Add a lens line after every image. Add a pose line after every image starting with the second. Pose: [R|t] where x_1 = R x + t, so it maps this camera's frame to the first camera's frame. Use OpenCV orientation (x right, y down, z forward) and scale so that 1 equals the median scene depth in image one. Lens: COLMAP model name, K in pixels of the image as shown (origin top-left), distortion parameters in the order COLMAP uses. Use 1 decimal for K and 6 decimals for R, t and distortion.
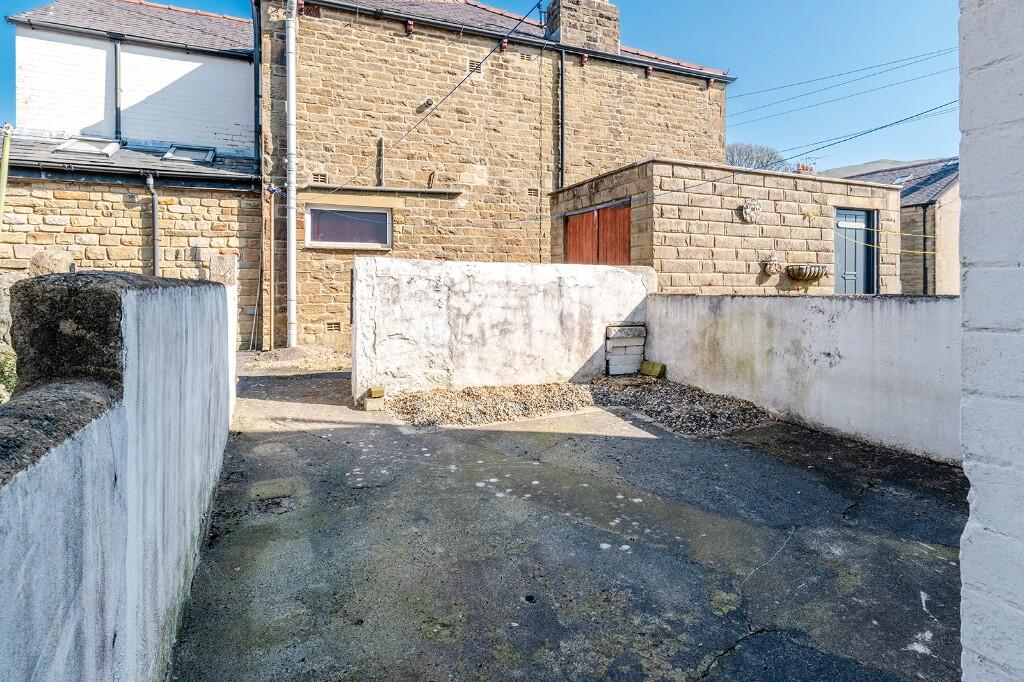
lens RADIAL K [[542.2, 0, 518.2], [0, 542.2, 297.1], [0, 0, 1]] dist [-0.000616, -0.000035]
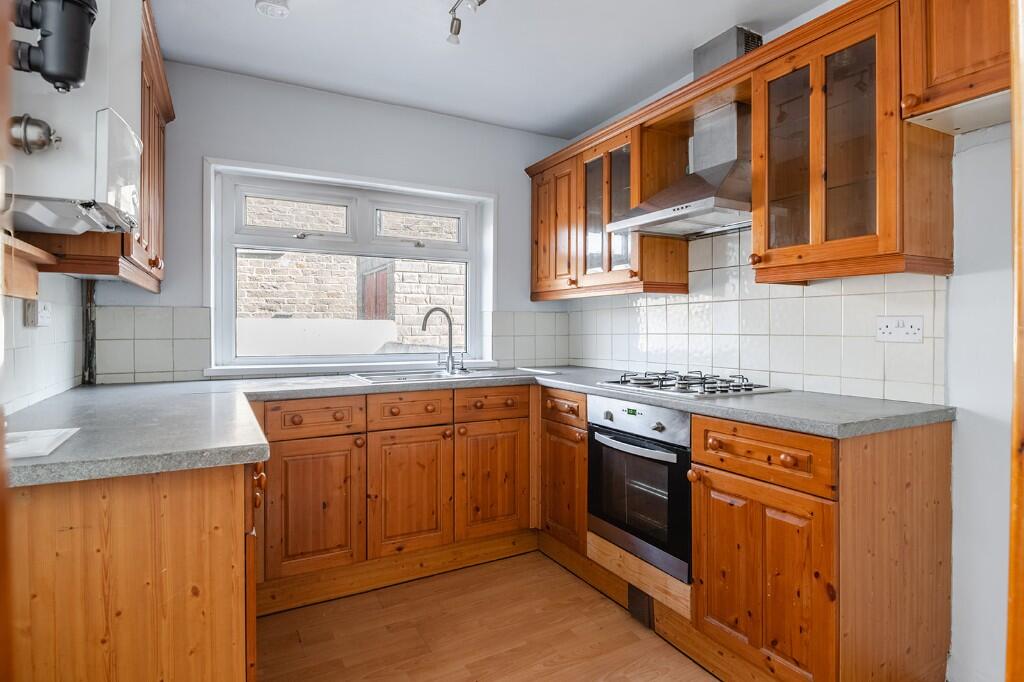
lens RADIAL K [[542.2, 0, 511.2], [0, 542.2, 335.9], [0, 0, 1]] dist [-0.000616, -0.000035]
pose [[0.997210, 0.000715, 0.074647, 0.408519], [-0.000721, 1.000000, 0.000053, -0.019349], [-0.074647, -0.000107, 0.997210, -0.286716]]
